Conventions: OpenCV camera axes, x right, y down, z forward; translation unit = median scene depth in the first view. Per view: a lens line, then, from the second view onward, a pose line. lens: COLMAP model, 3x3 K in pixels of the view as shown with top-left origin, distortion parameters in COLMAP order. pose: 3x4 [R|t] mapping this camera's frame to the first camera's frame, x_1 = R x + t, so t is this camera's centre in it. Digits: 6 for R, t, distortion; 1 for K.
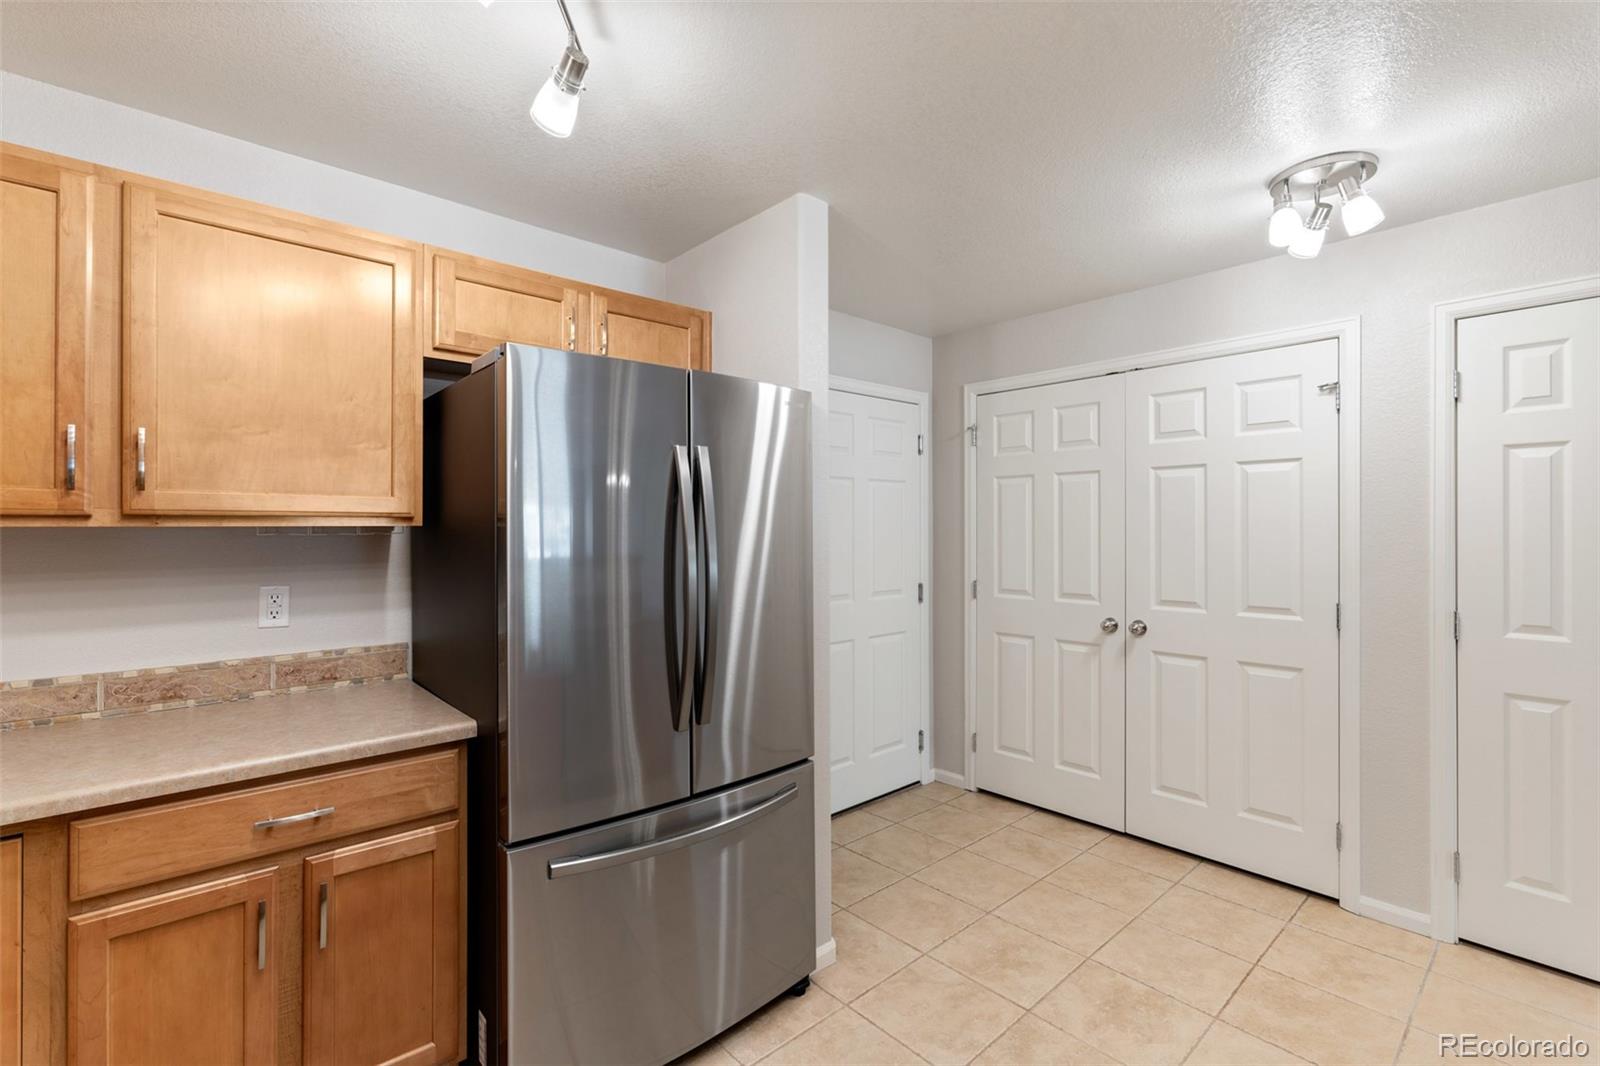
lens RADIAL K [[707.8, 0, 794.7], [0, 707.8, 525.3], [0, 0, 1]] dist [-0.005367, 0.002748]
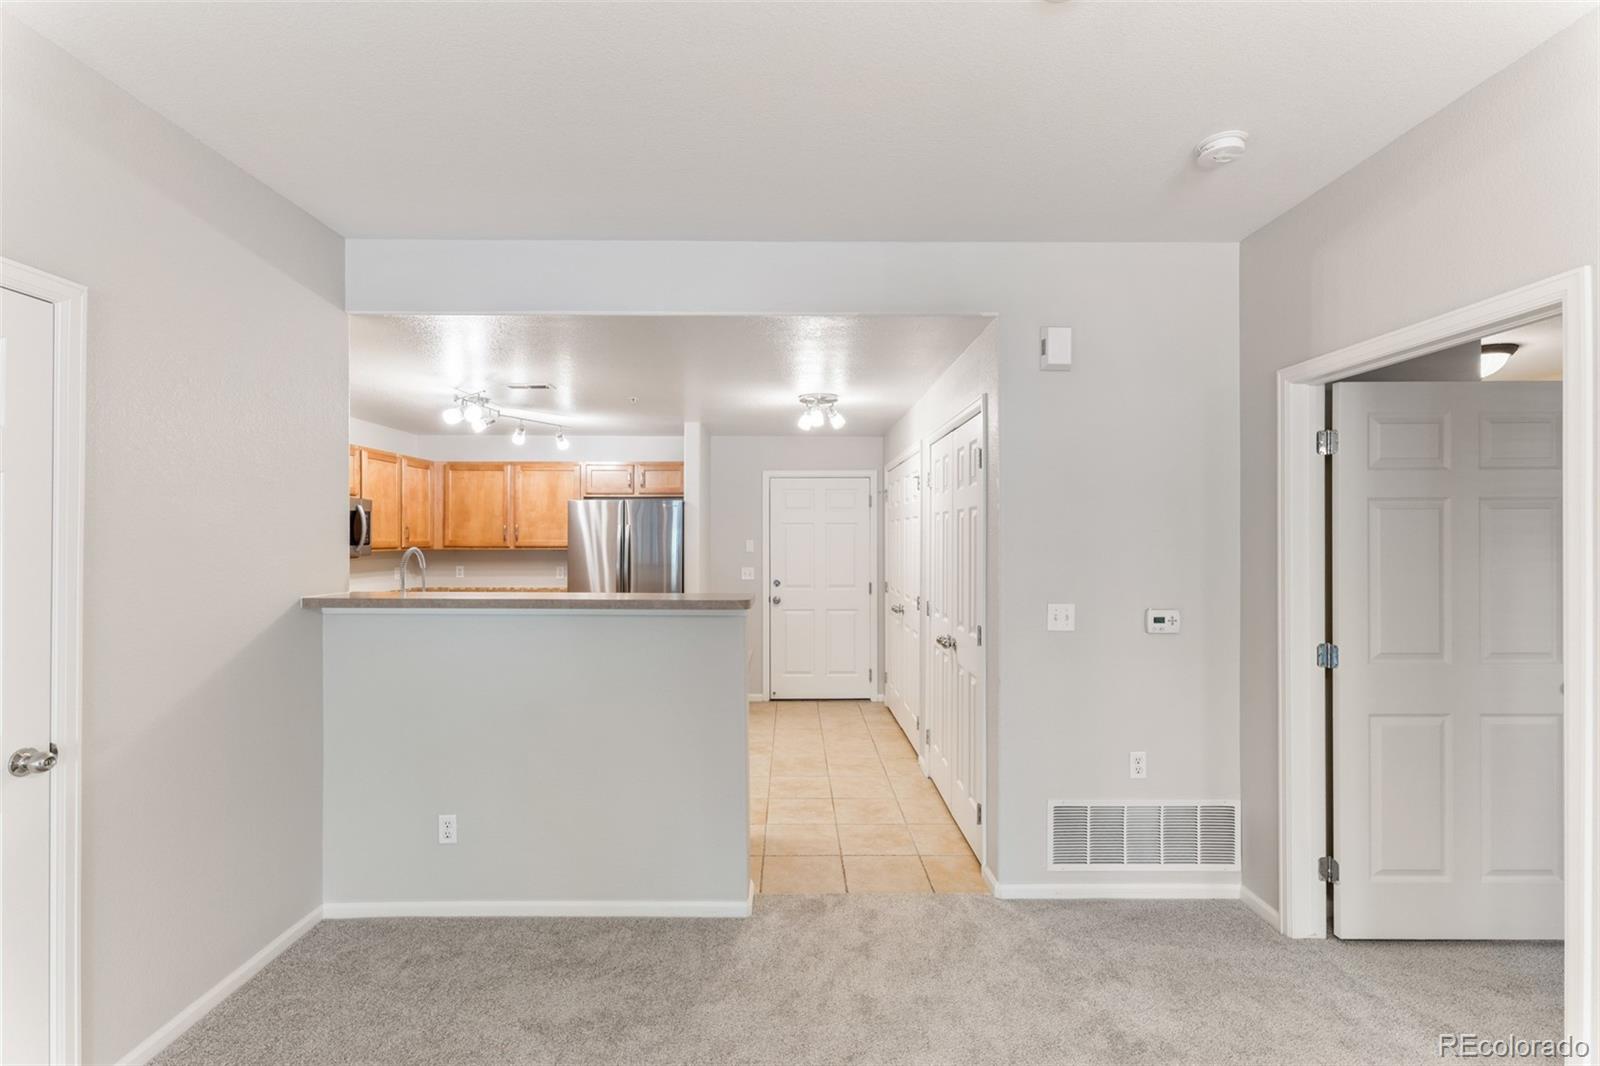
lens RADIAL K [[707.8, 0, 806.0], [0, 707.8, 534.9], [0, 0, 1]] dist [-0.005367, 0.002748]
pose [[0.756145, -0.002179, -0.654401, 1.866584], [0.000148, 0.999995, -0.003159, -0.043013], [0.654404, 0.002292, 0.756142, -0.613590]]
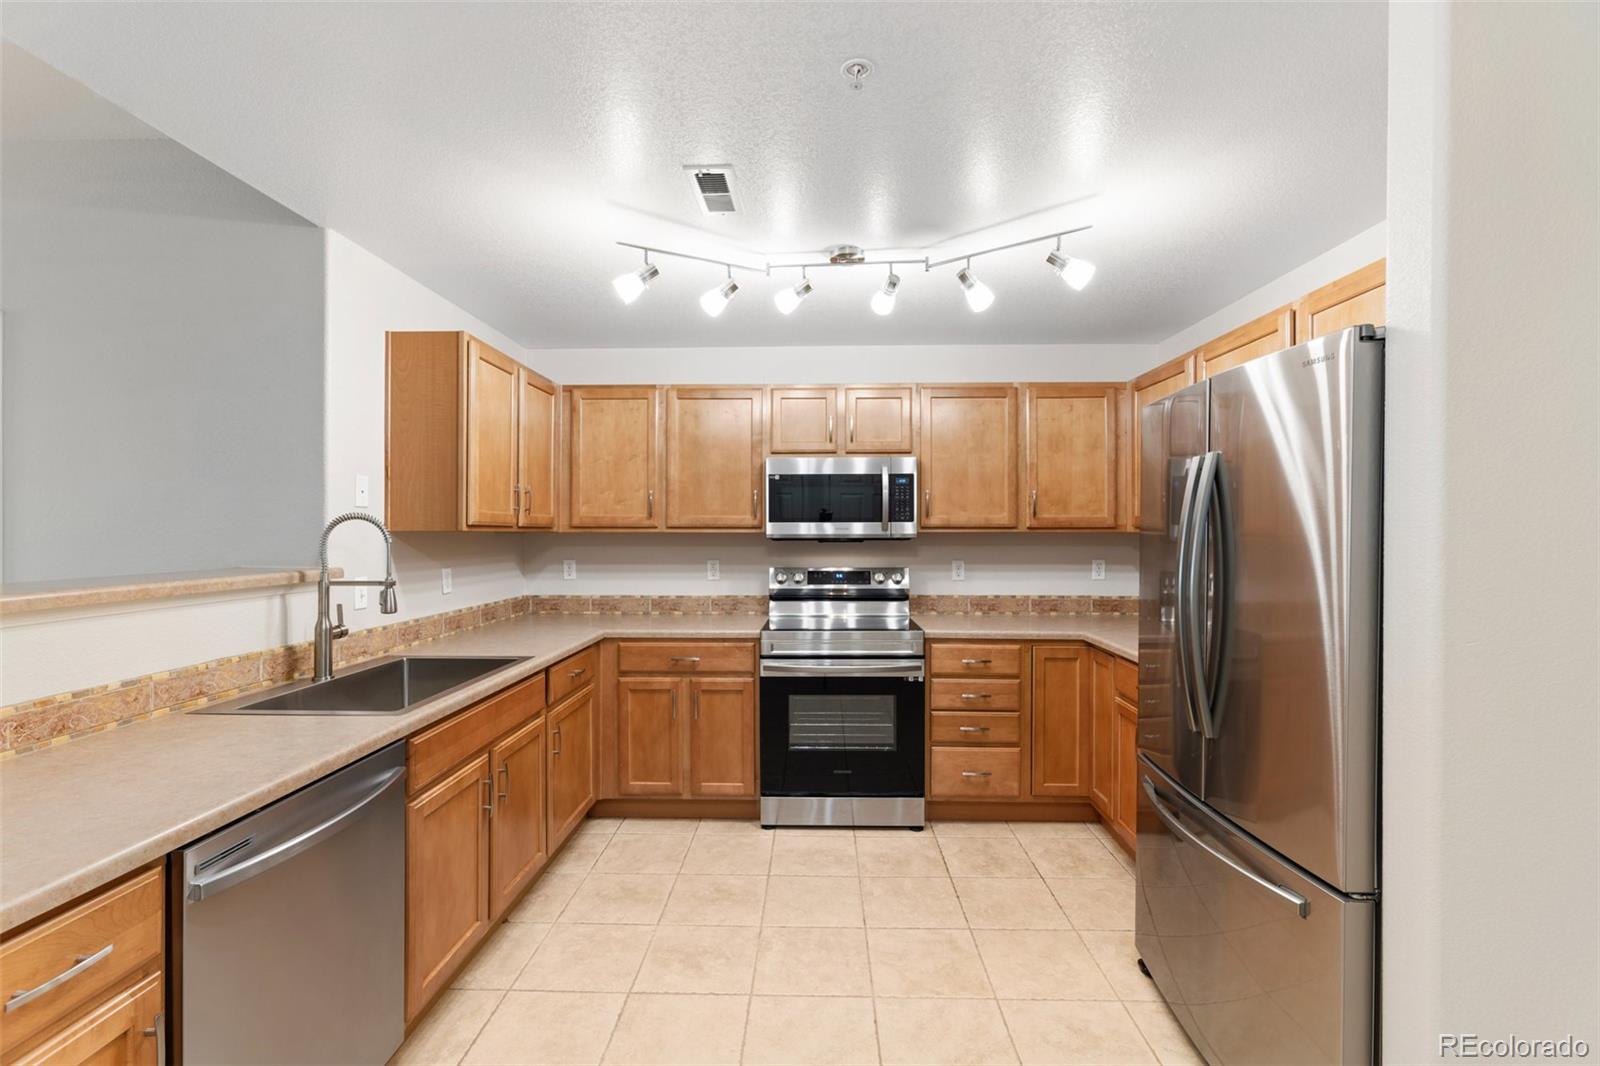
lens RADIAL K [[707.8, 0, 805.7], [0, 707.8, 530.2], [0, 0, 1]] dist [-0.005367, 0.002748]
pose [[-0.685631, 0.002533, -0.727945, 0.734757], [-0.000712, 0.999991, 0.004150, -0.009266], [0.727949, 0.003364, -0.685623, 0.961163]]
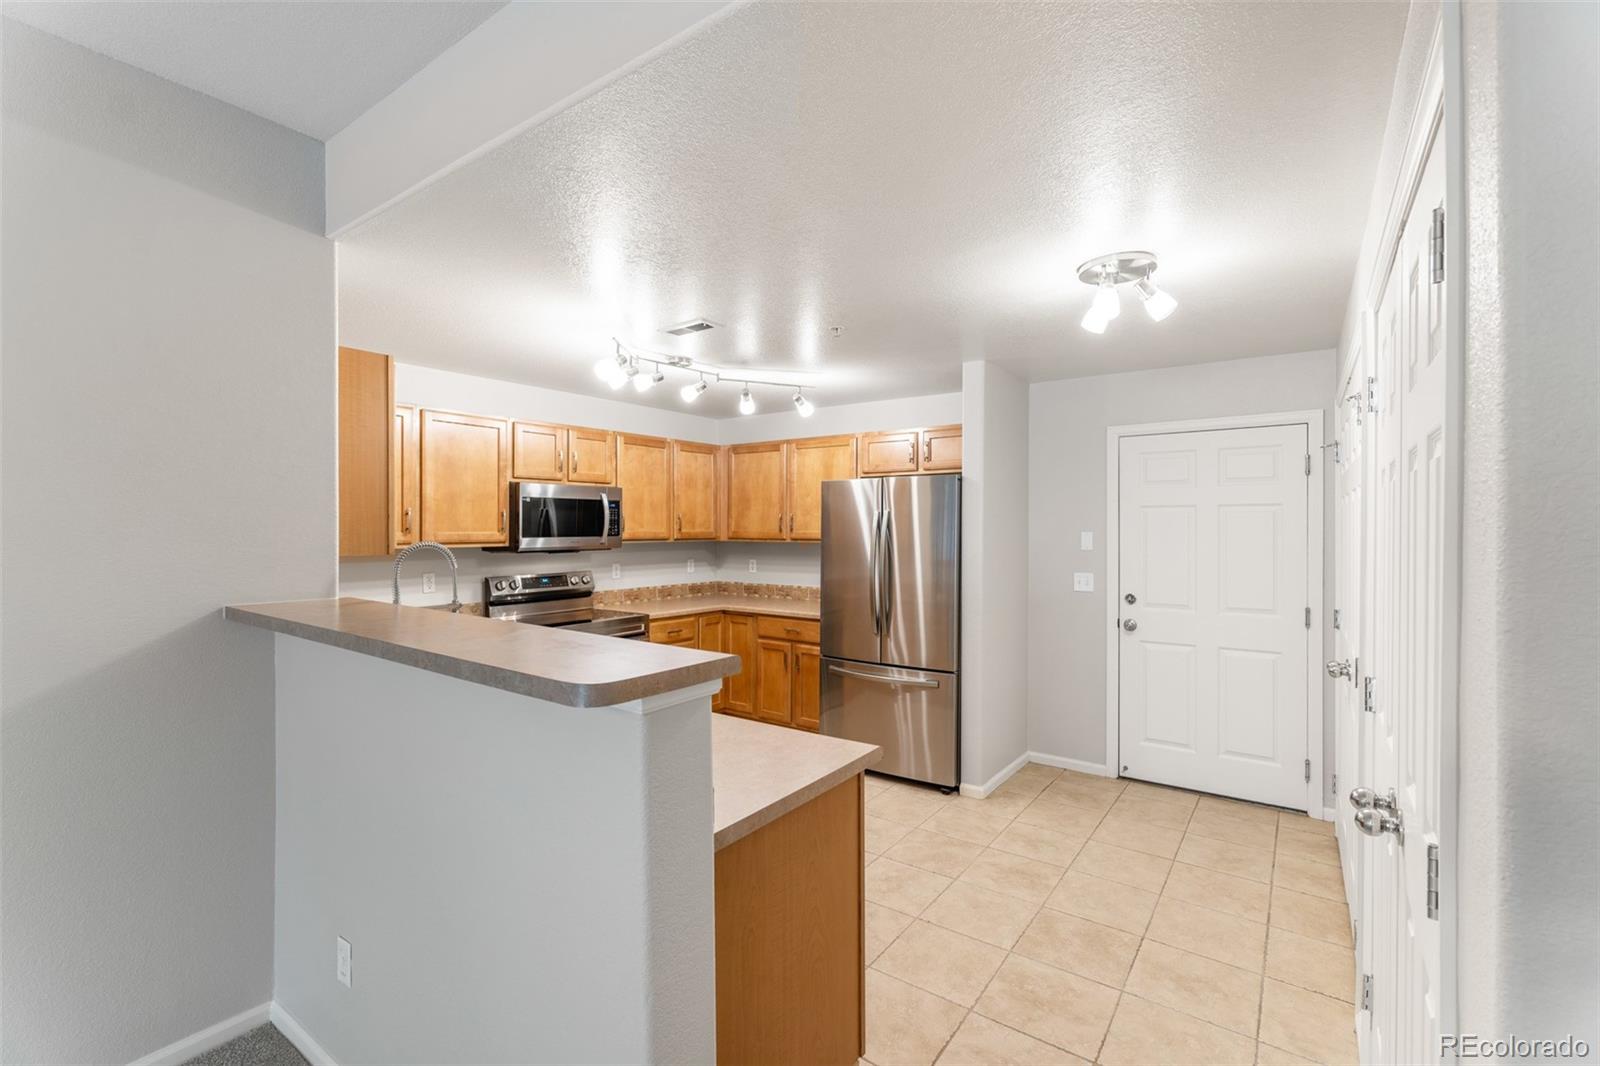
lens RADIAL K [[707.8, 0, 802.6], [0, 707.8, 527.5], [0, 0, 1]] dist [-0.005367, 0.002748]
pose [[0.217094, 0.000487, -0.976151, 1.539908], [0.000340, 1.000000, 0.000574, -0.044816], [0.976151, -0.000456, 0.217093, 0.190663]]
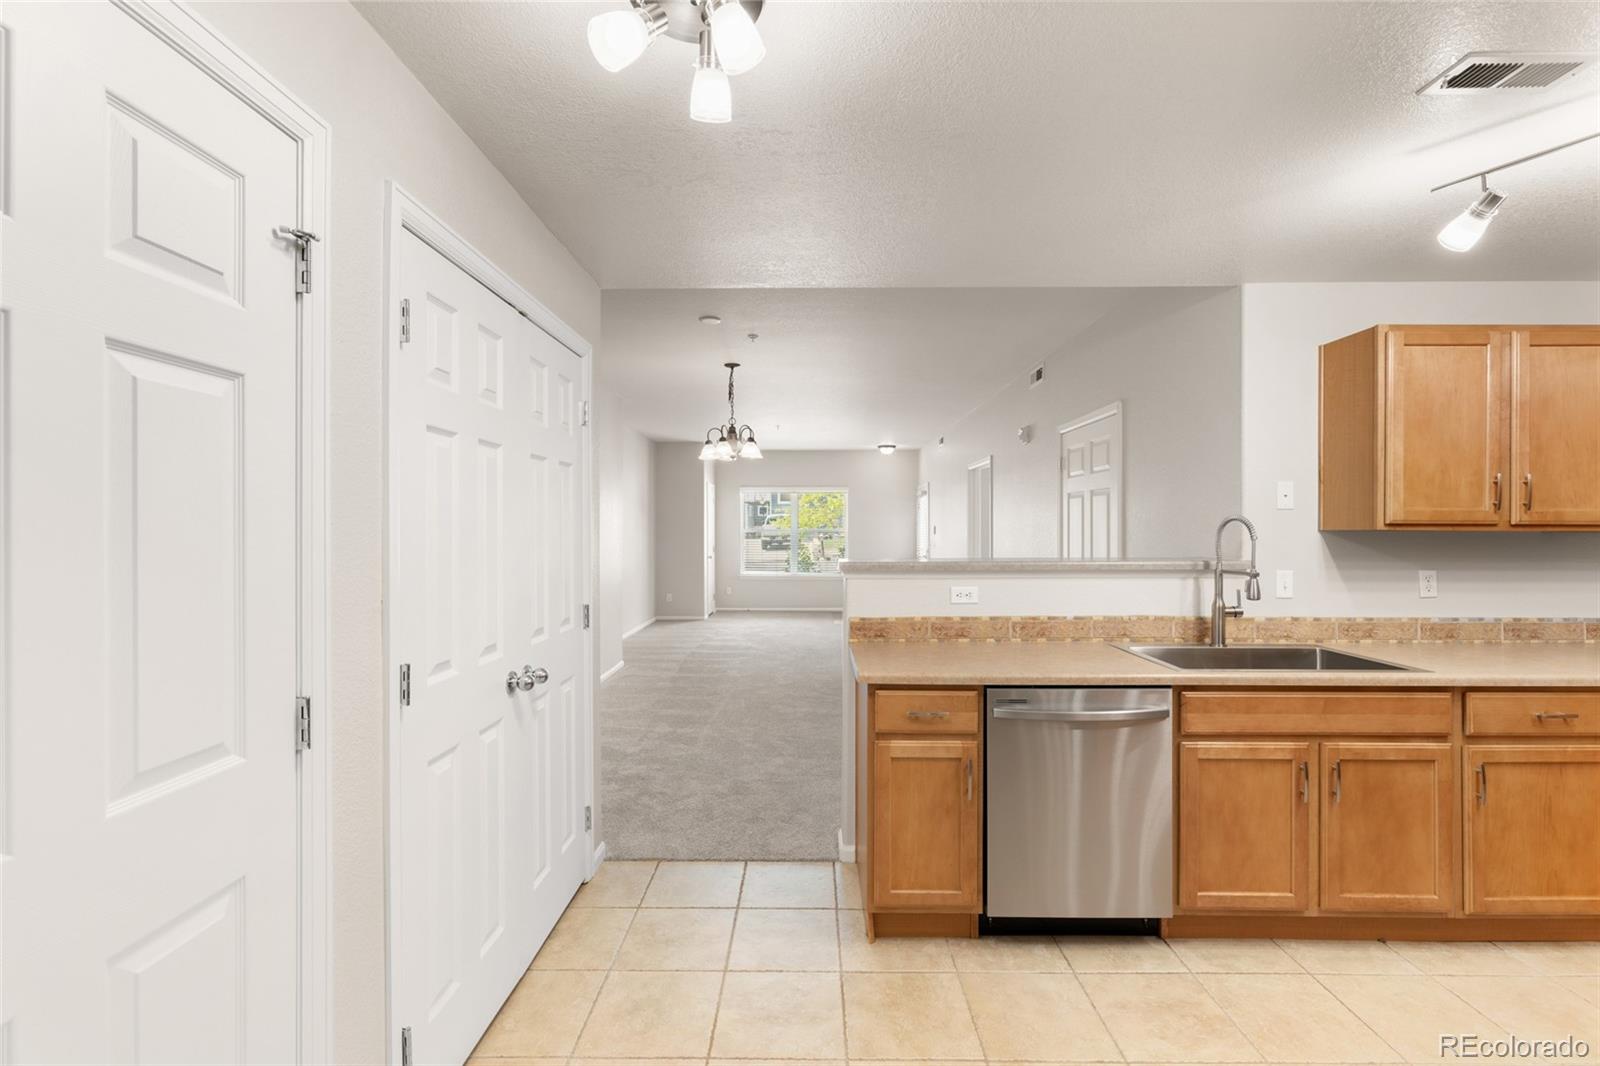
lens RADIAL K [[707.8, 0, 805.7], [0, 707.8, 530.7], [0, 0, 1]] dist [-0.005367, 0.002748]
pose [[-0.738648, 0.004278, 0.674077, 0.207276], [0.001936, 0.999989, -0.004225, 0.000898], [-0.674088, -0.001816, -0.738649, 1.201600]]
